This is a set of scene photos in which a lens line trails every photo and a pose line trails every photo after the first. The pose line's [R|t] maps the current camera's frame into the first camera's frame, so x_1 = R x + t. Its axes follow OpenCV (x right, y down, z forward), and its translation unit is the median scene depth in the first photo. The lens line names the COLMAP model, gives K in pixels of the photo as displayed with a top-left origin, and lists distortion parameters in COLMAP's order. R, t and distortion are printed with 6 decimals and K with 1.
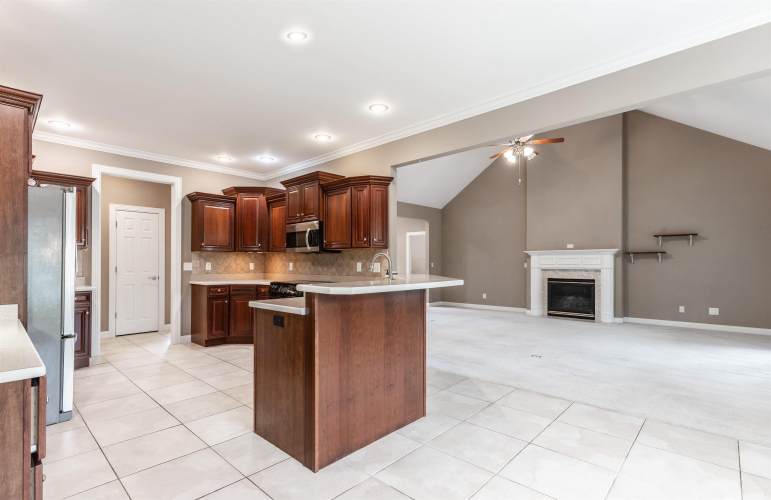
lens RADIAL K [[360.6, 0, 376.7], [0, 360.6, 260.1], [0, 0, 1]] dist [0.000609, 0.000605]
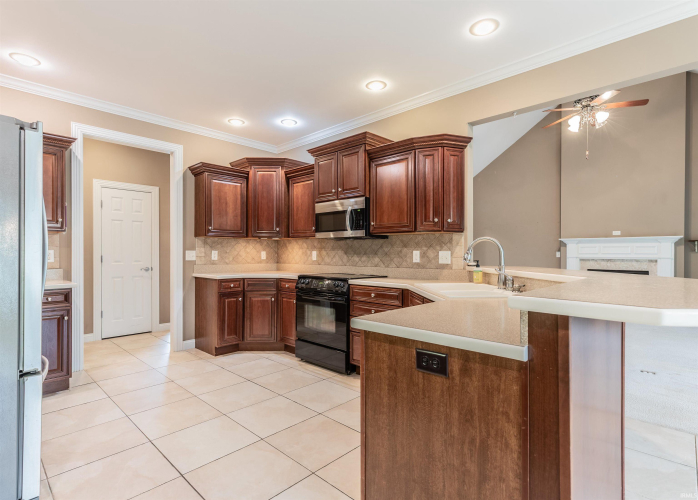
lens RADIAL K [[349.8, 0, 352.1], [0, 349.8, 254.0], [0, 0, 1]] dist [0.001737, 0.000064]
pose [[0.999992, 0.001629, 0.003655, -0.141869], [-0.001678, 0.999906, 0.013595, 0.002777], [-0.003633, -0.013601, 0.999901, 0.183241]]
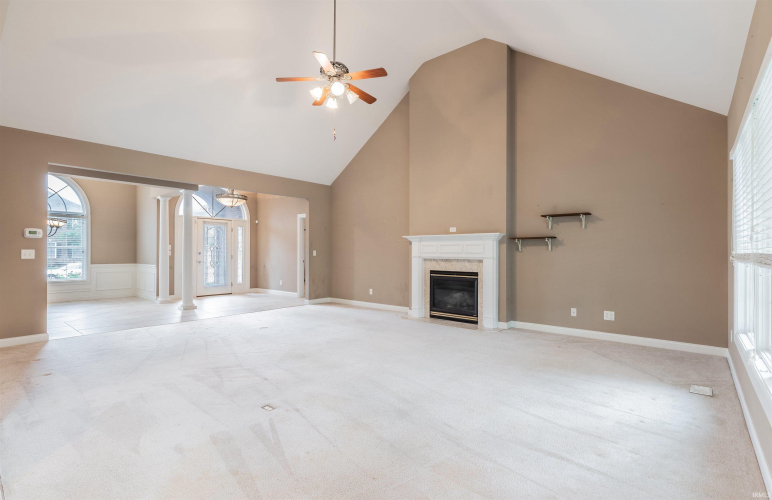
lens RADIAL K [[361.1, 0, 386.3], [0, 361.1, 247.2], [0, 0, 1]] dist [0.000609, 0.000605]
pose [[0.998504, 0.000698, 0.054672, 0.437173], [-0.000721, 1.000000, 0.000400, -0.000789], [-0.054672, -0.000439, 0.998504, 0.278795]]
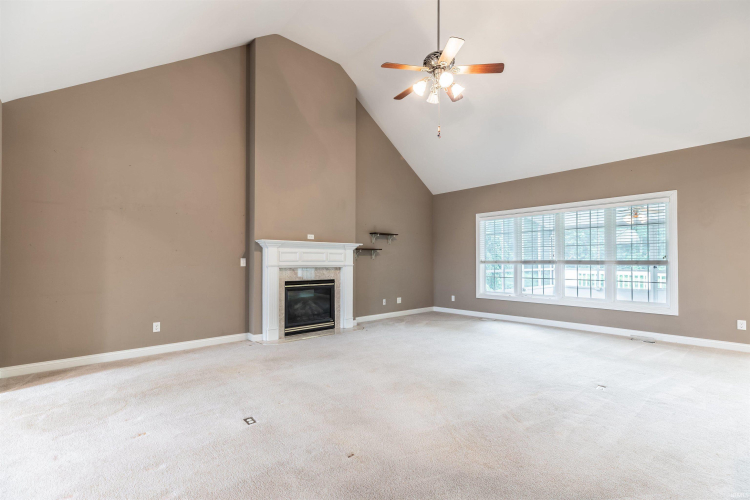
lens RADIAL K [[350.2, 0, 377.7], [0, 350.2, 256.8], [0, 0, 1]] dist [-0.001807, -0.000677]
pose [[0.052947, 0.017556, 0.998443, -0.232572], [-0.006706, 0.999829, -0.017225, 0.018782], [-0.998575, -0.005784, 0.053055, 1.030545]]
